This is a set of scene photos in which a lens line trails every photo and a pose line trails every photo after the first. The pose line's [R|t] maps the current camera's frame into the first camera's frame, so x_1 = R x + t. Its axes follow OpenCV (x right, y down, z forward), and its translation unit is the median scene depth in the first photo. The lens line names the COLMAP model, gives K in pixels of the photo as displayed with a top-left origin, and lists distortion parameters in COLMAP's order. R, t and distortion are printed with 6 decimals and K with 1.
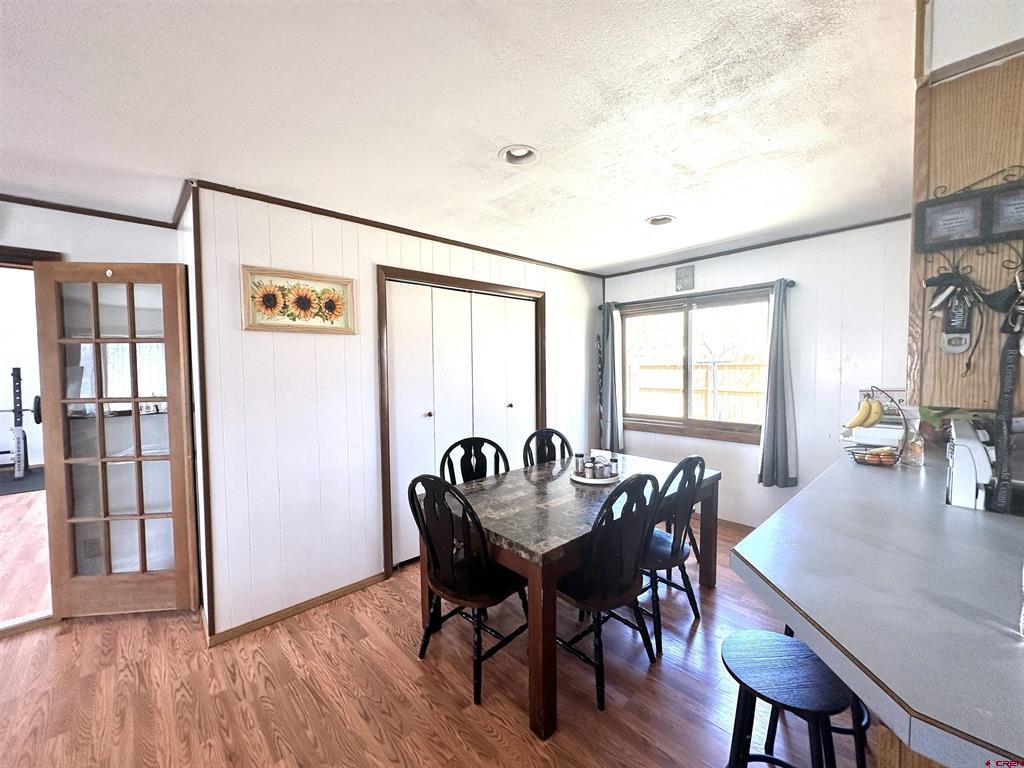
lens RADIAL K [[407.7, 0, 512.3], [0, 407.7, 380.4], [0, 0, 1]] dist [-0.003314, 0.001160]
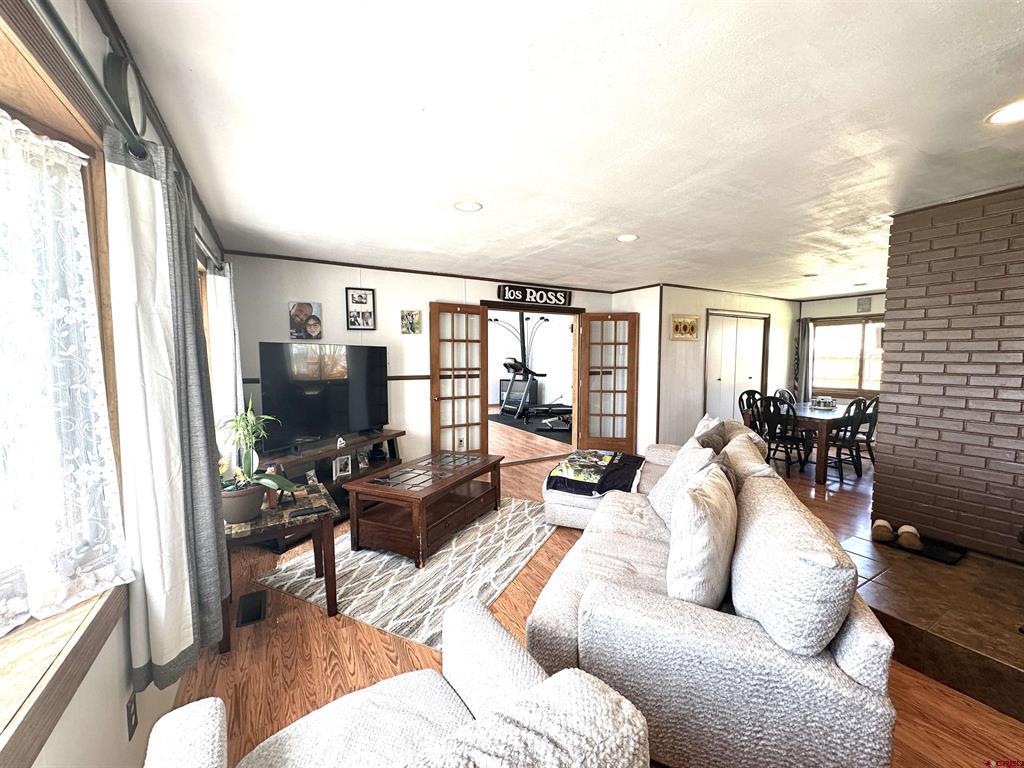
lens RADIAL K [[407.7, 0, 512.9], [0, 407.7, 387.6], [0, 0, 1]] dist [-0.003314, 0.001160]
pose [[0.974579, 0.026187, -0.222507, -0.828964], [-0.017855, 0.999065, 0.039374, 0.067882], [0.223330, -0.034400, 0.974136, -1.326069]]
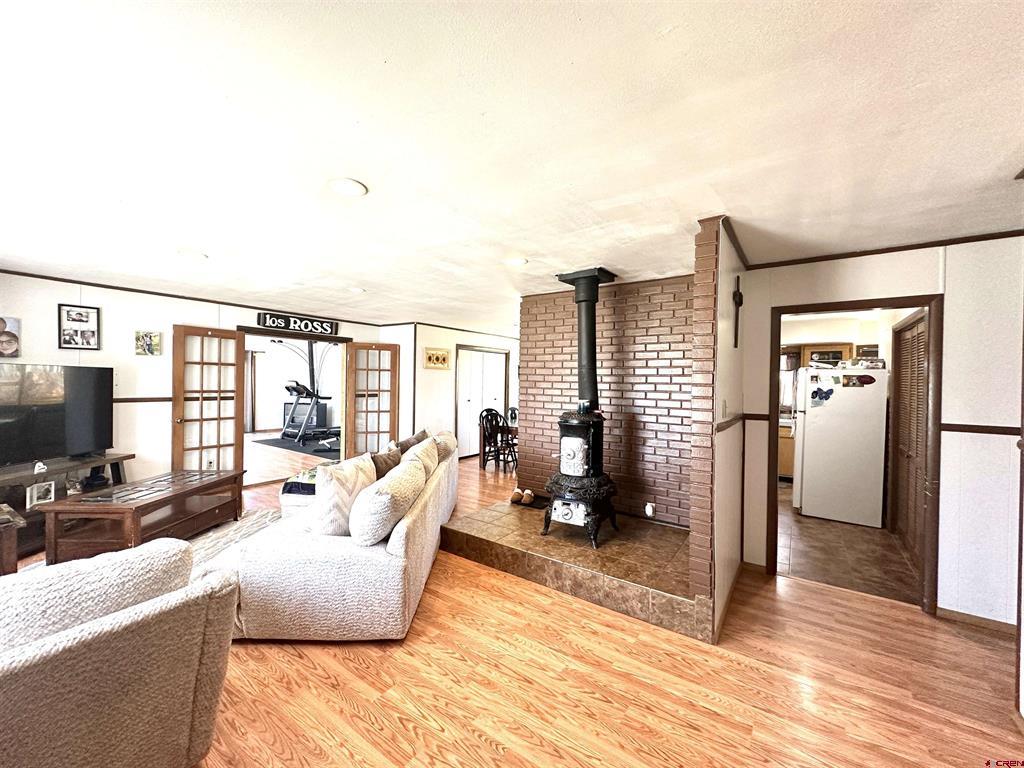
lens RADIAL K [[407.7, 0, 511.7], [0, 407.7, 387.2], [0, 0, 1]] dist [-0.003314, 0.001160]
pose [[0.978894, 0.021090, 0.203280, -0.507415], [-0.015797, 0.999494, -0.027624, 0.071738], [-0.203759, 0.023830, 0.978731, -1.689283]]
